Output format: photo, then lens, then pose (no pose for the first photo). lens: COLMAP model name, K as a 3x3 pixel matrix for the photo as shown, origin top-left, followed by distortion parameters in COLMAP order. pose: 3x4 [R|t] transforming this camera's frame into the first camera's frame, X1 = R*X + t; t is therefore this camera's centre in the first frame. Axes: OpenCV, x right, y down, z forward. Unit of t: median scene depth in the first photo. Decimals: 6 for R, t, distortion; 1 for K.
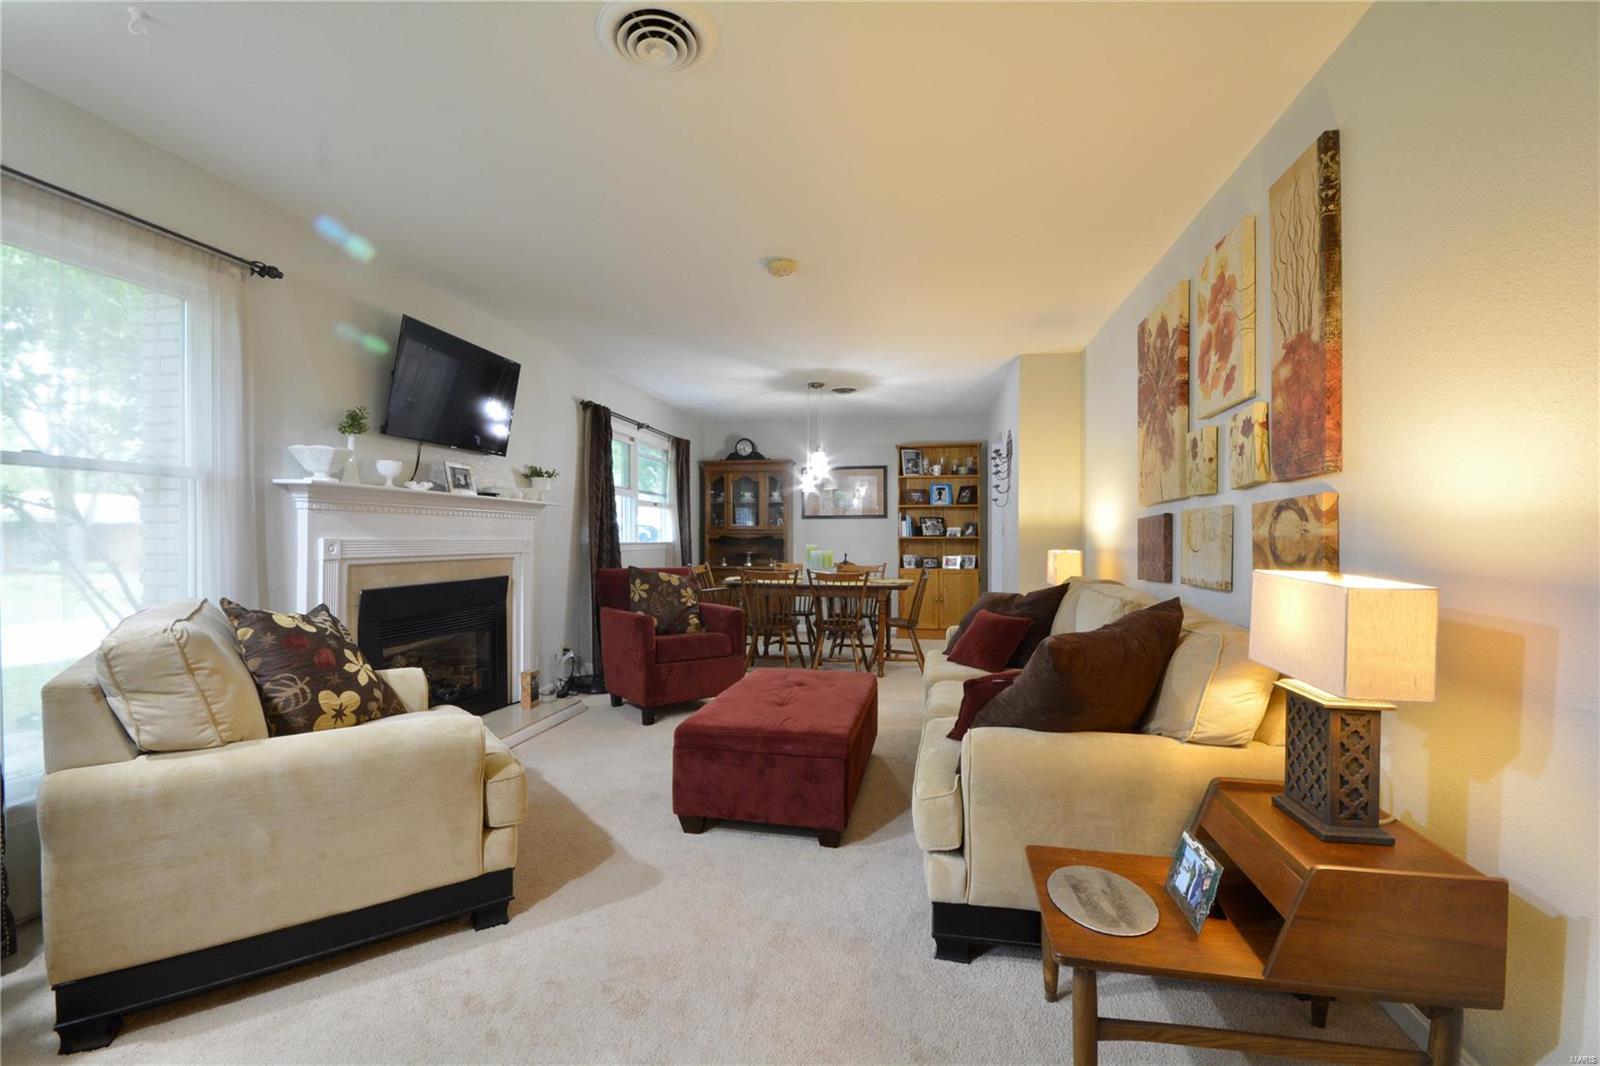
lens RADIAL K [[704.0, 0, 802.9], [0, 704.0, 536.6], [0, 0, 1]] dist [-0.007704, -0.000264]
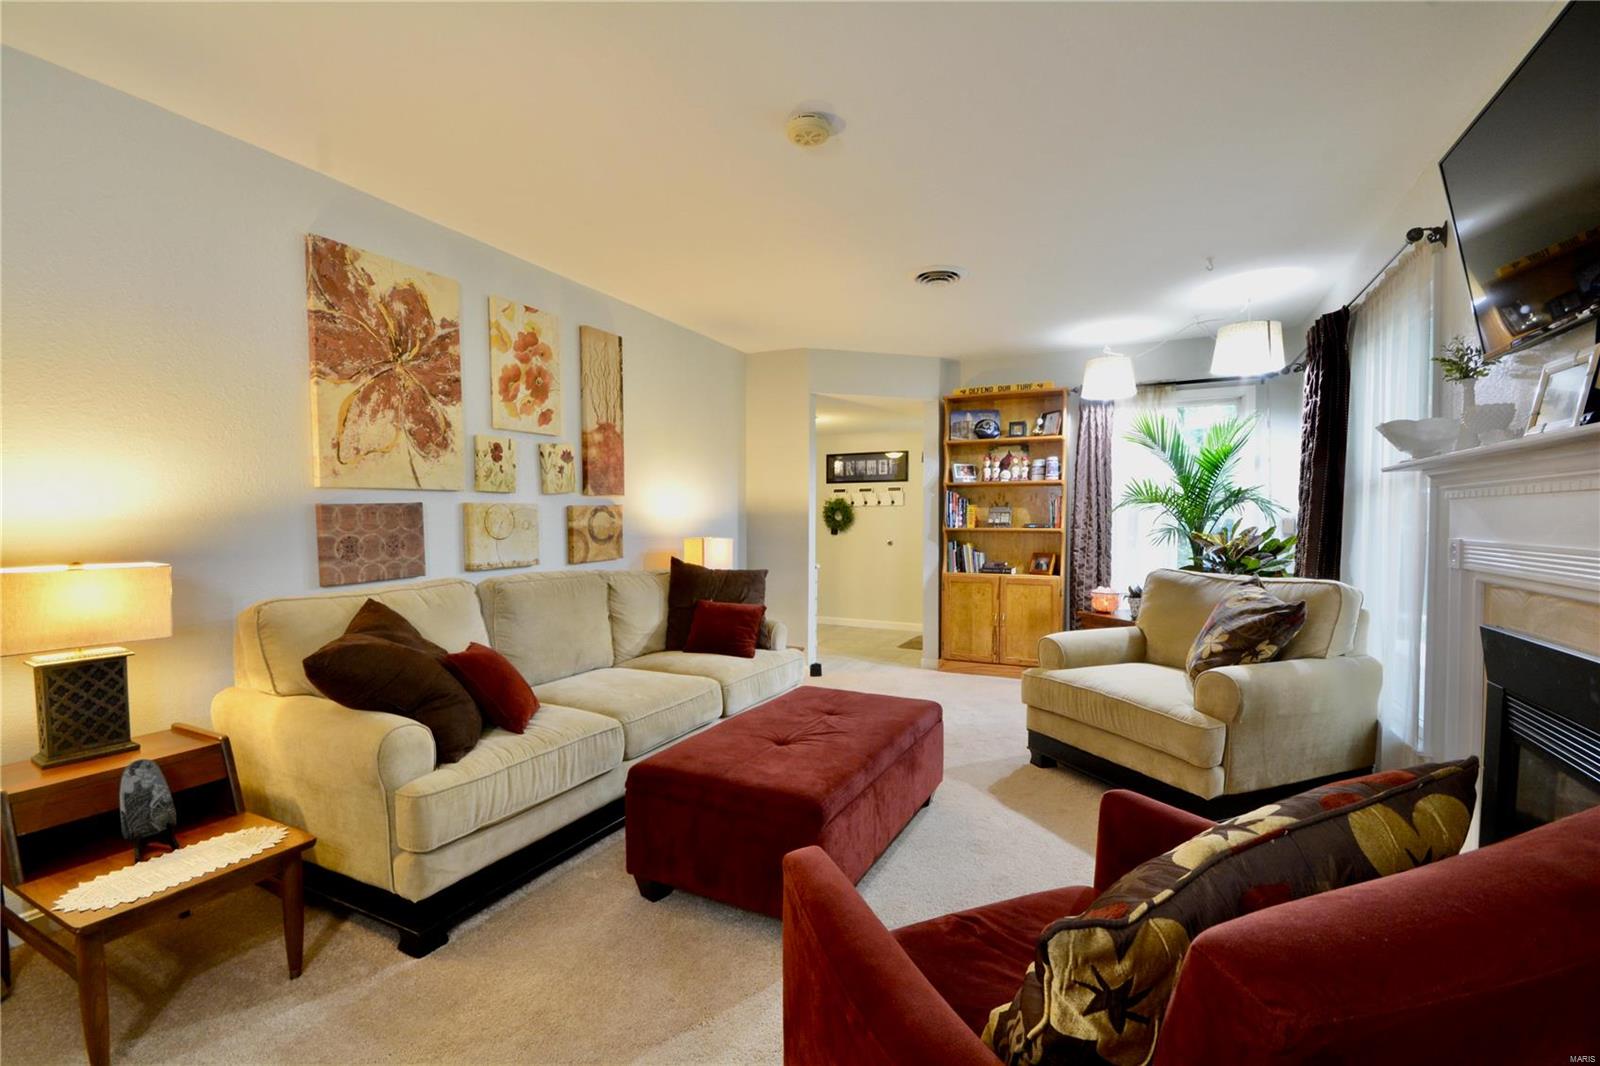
lens RADIAL K [[704.0, 0, 801.2], [0, 704.0, 530.8], [0, 0, 1]] dist [-0.007704, -0.000264]
pose [[-0.962507, -0.004514, 0.271219, -0.332588], [0.000271, 0.999845, 0.017604, -0.018765], [-0.271256, 0.017017, -0.962357, 2.619029]]
